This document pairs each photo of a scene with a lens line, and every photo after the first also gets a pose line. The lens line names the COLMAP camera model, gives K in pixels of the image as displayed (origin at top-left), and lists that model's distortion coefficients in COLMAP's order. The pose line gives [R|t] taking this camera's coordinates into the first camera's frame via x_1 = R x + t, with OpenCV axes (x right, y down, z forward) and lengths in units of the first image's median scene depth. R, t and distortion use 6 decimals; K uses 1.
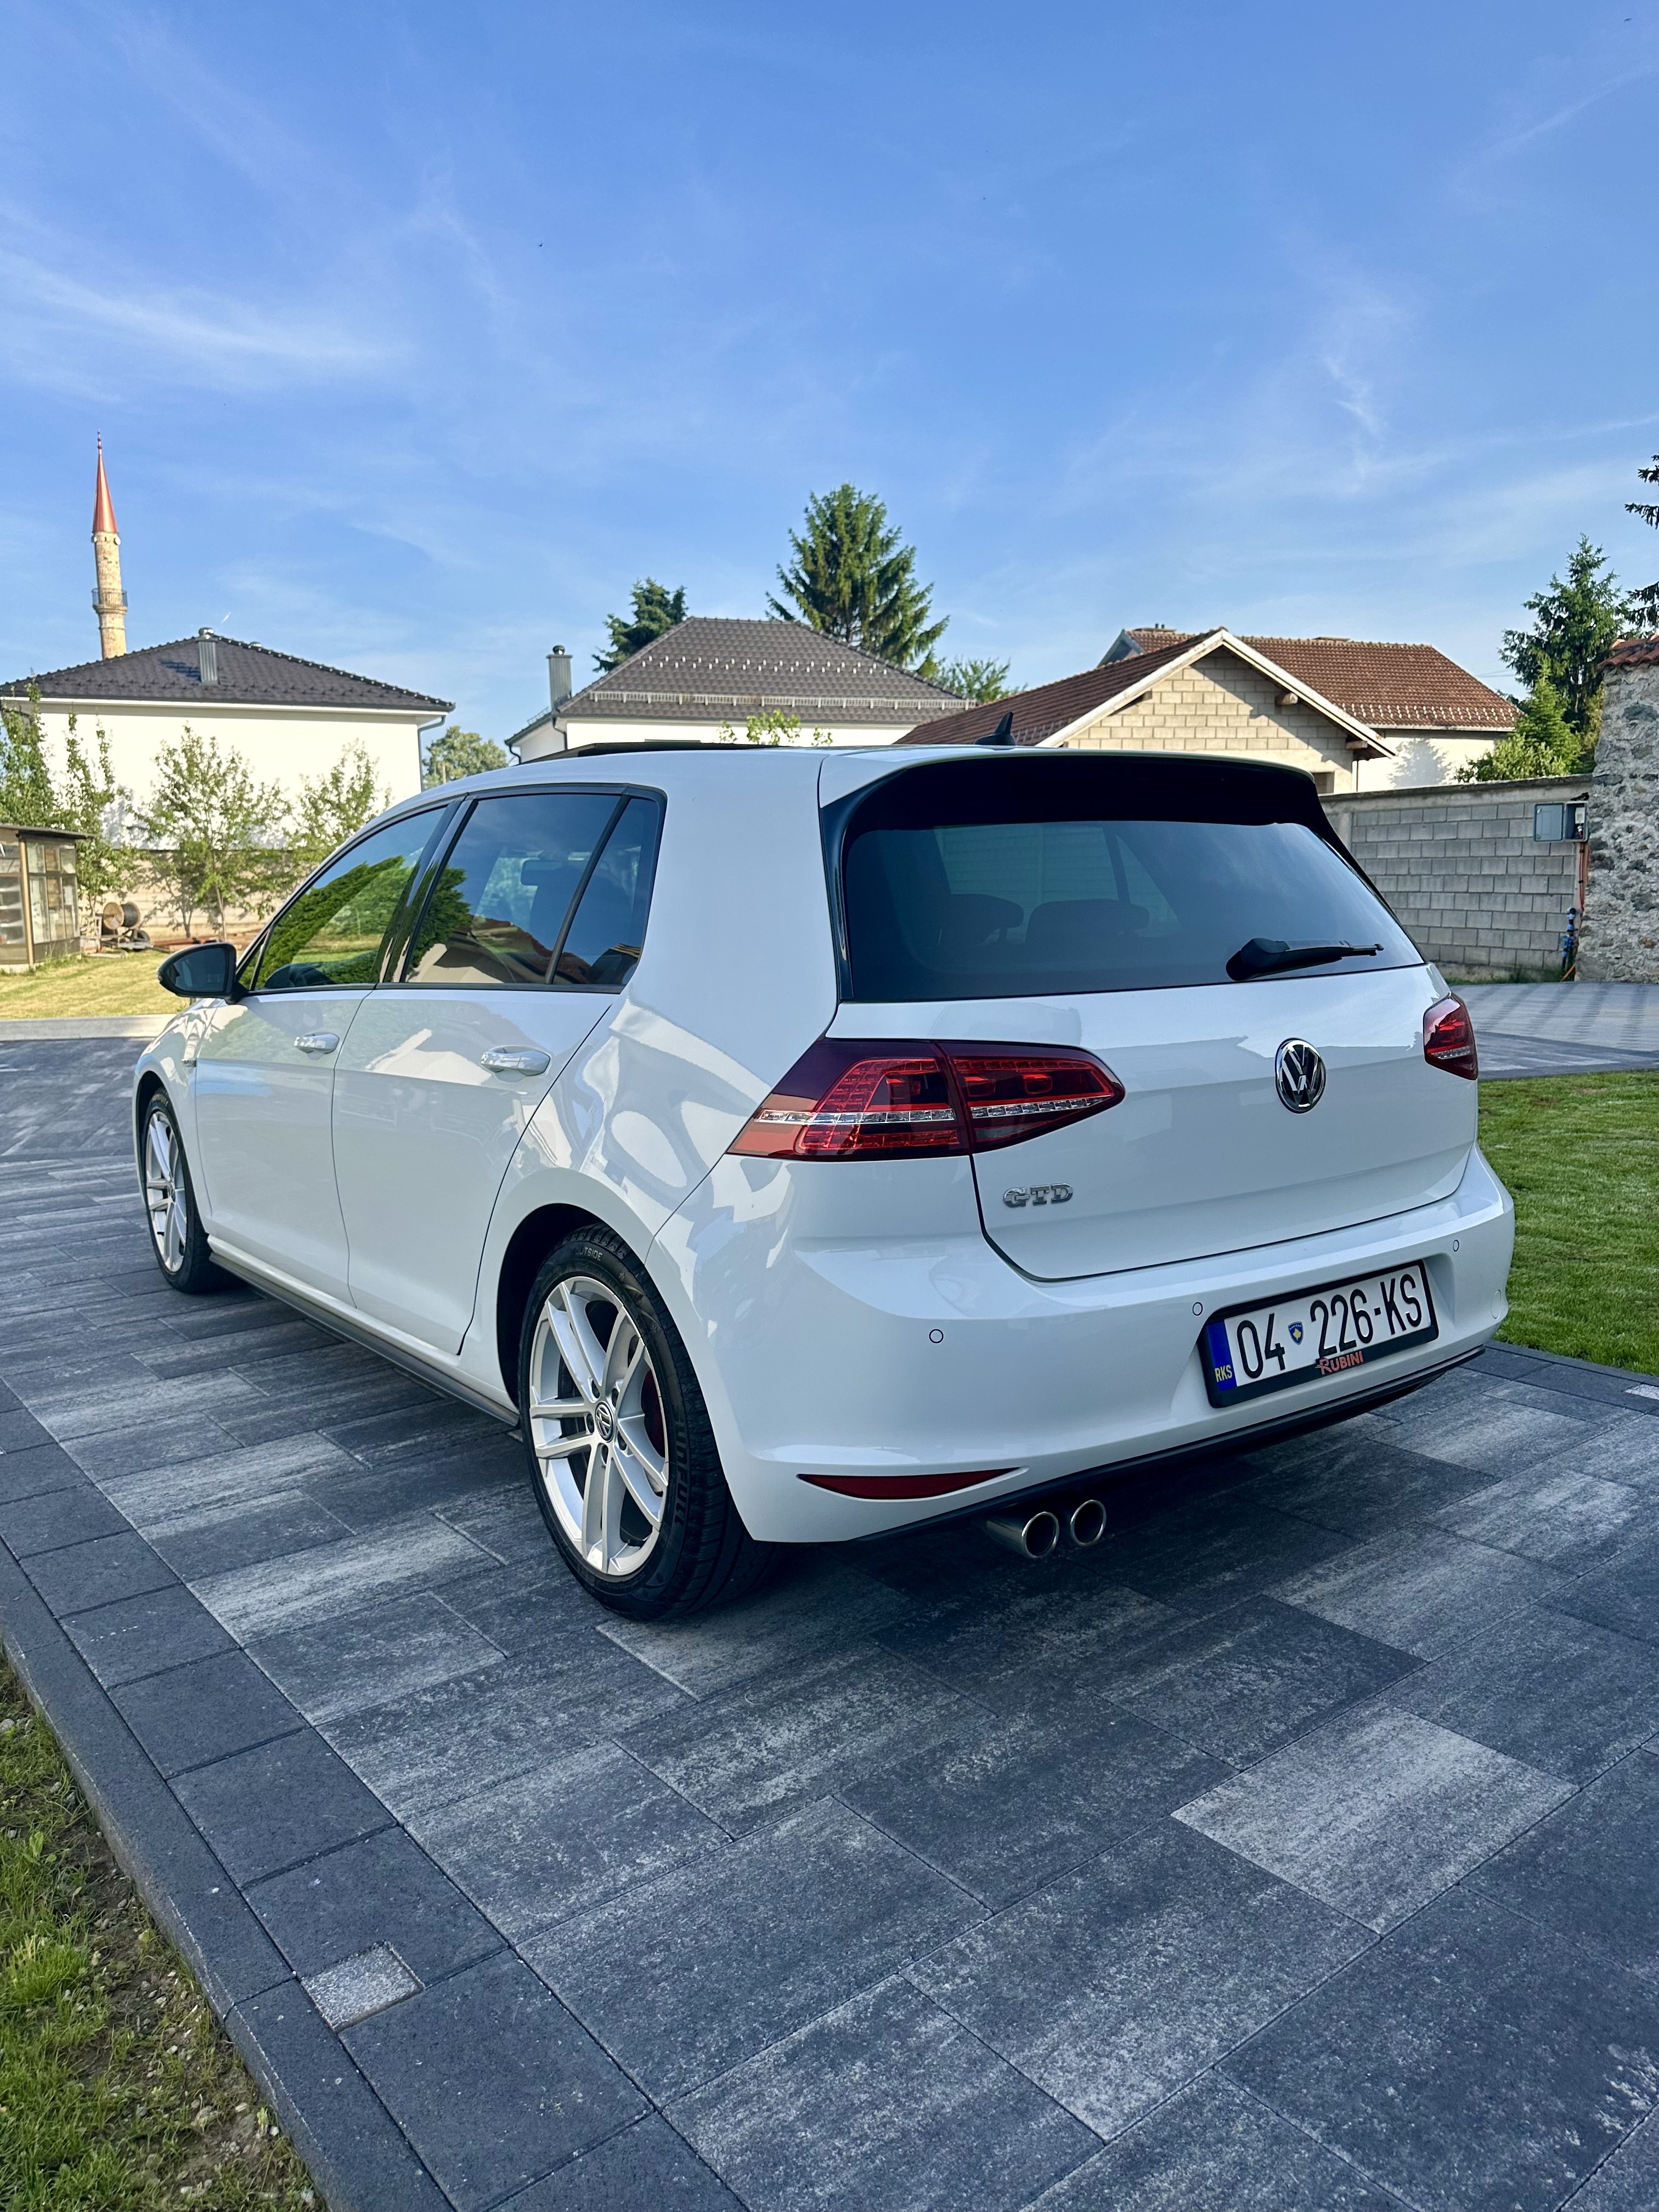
lens RADIAL K [[1574.8, 0, 839.5], [0, 1574.8, 1105.7], [0, 0, 1]] dist [0.025182, -0.047524]
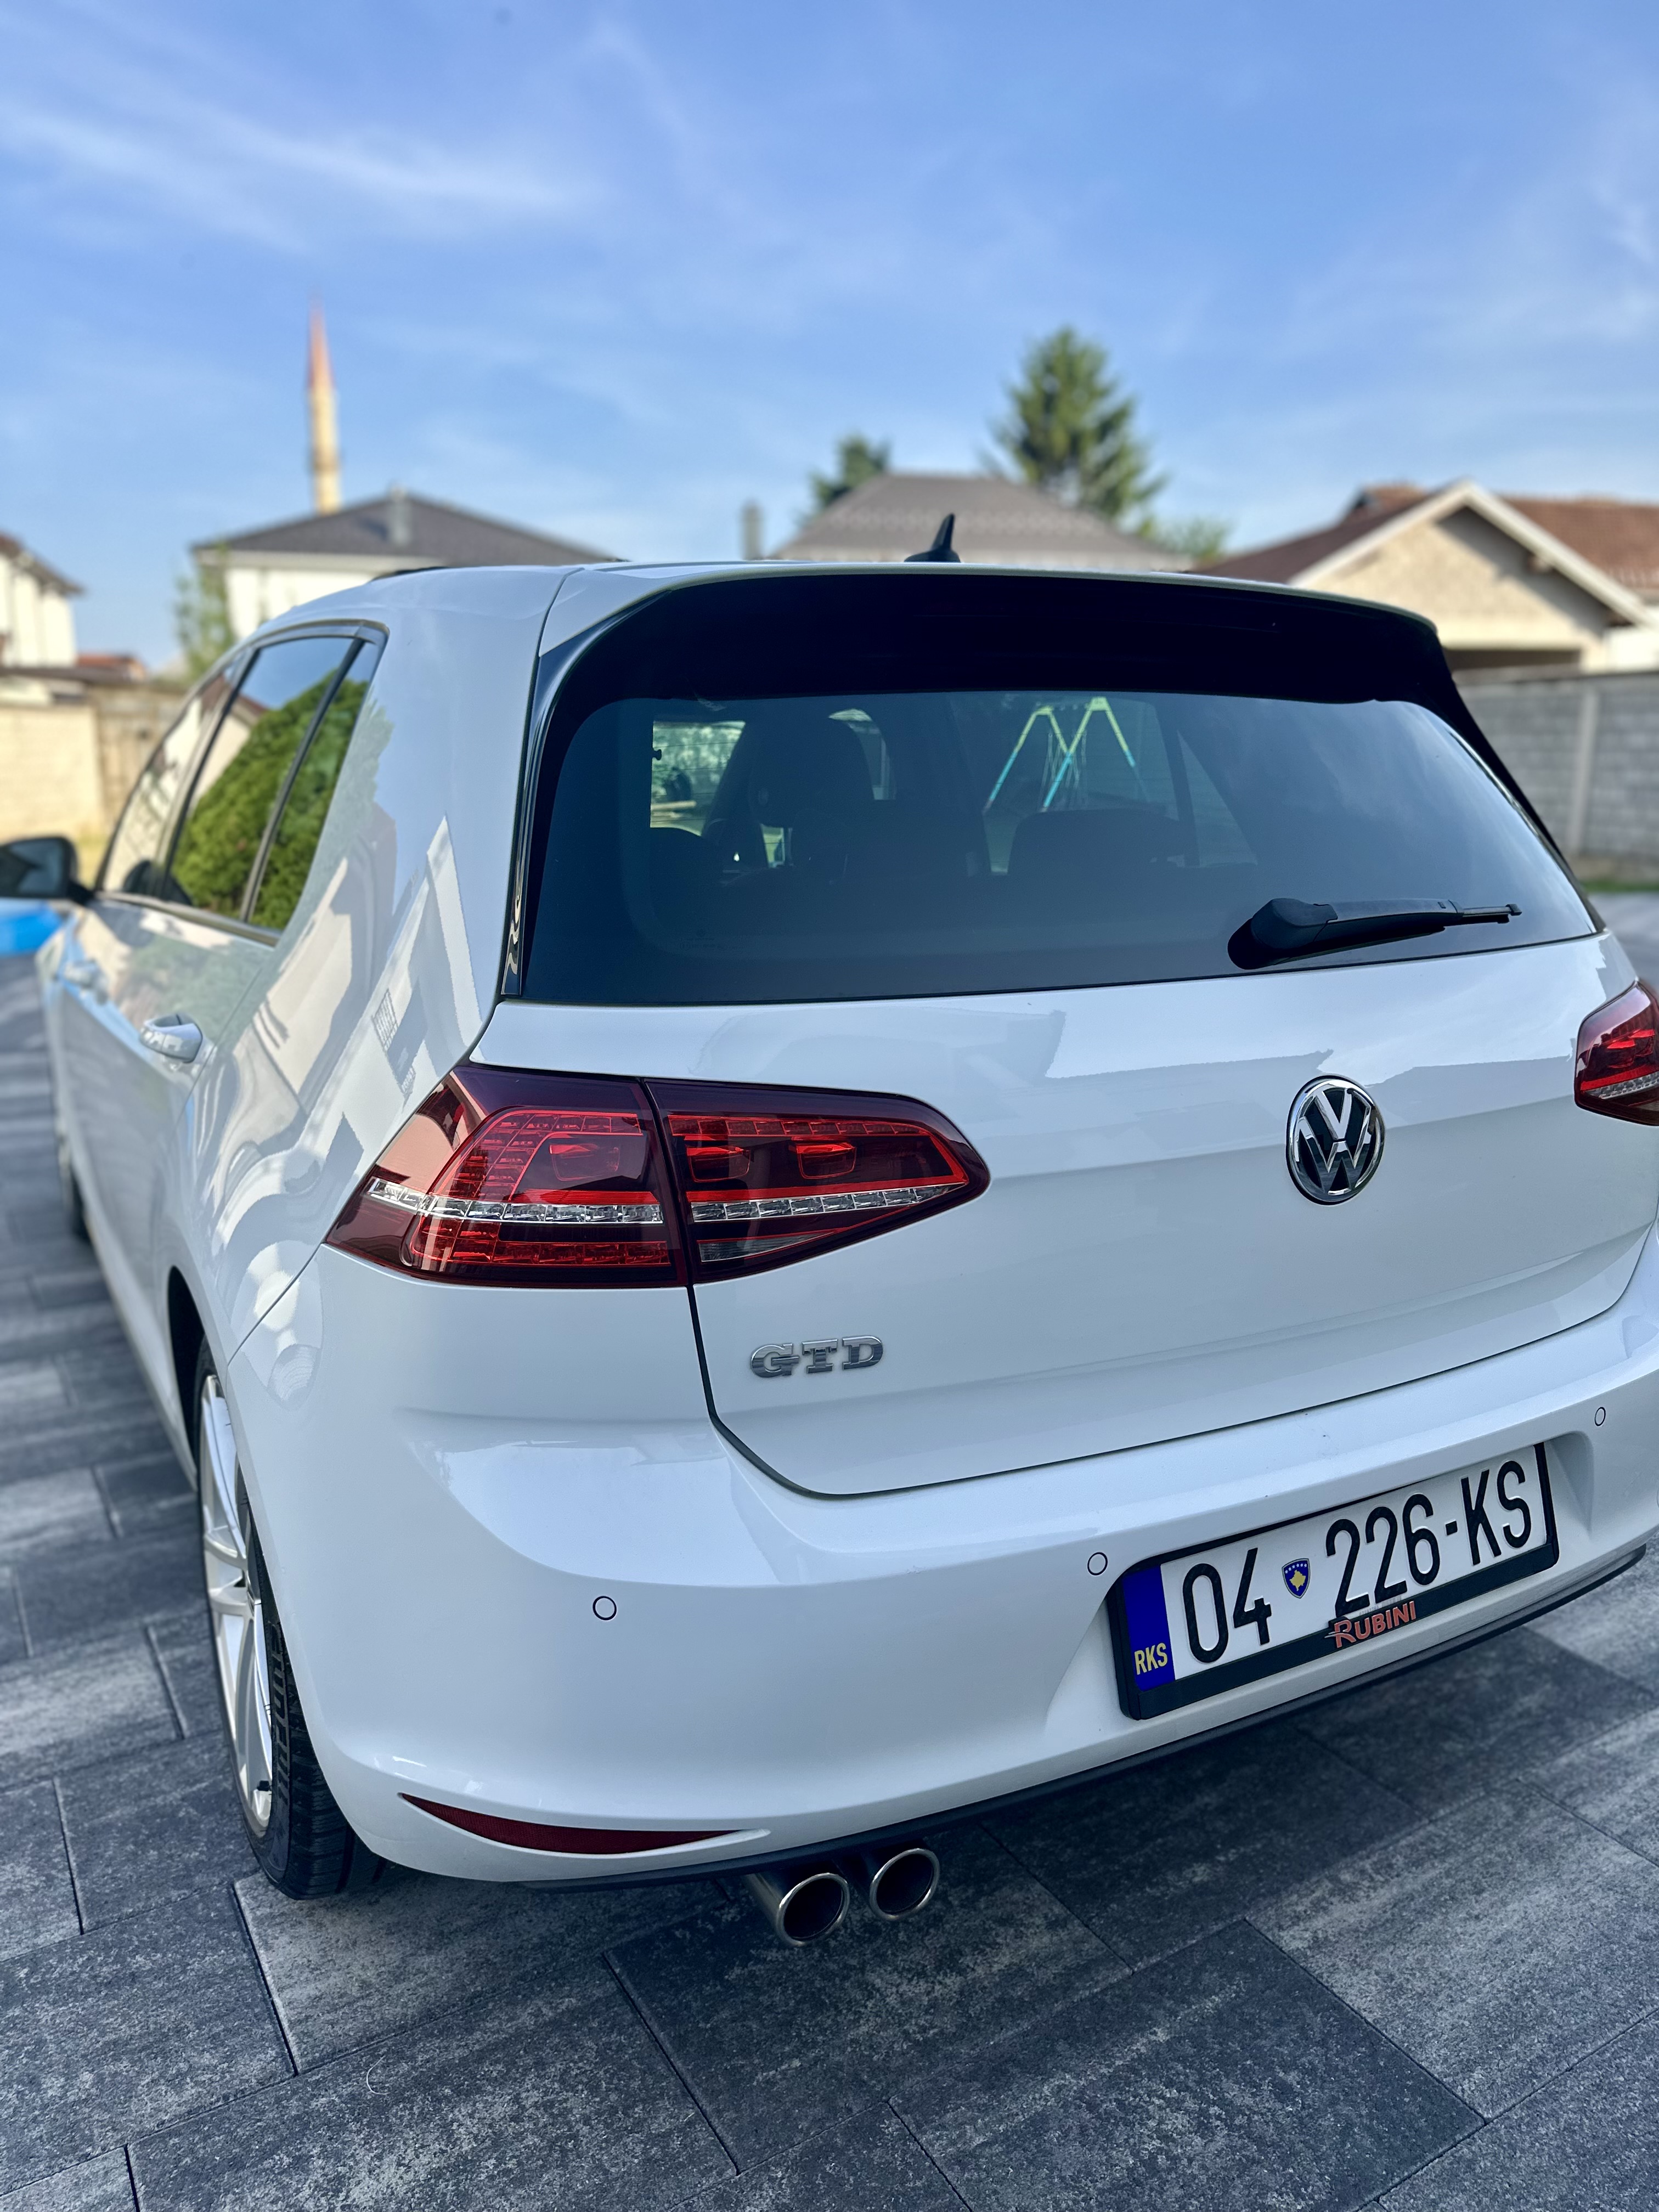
lens RADIAL K [[1574.8, 0, 838.0], [0, 1574.8, 1122.5], [0, 0, 1]] dist [0.025182, -0.047524]
pose [[0.991445, 0.046827, -0.121837, 0.175299], [-0.035913, 0.995269, 0.090276, -0.069735], [0.125488, -0.085128, 0.988436, 0.389892]]
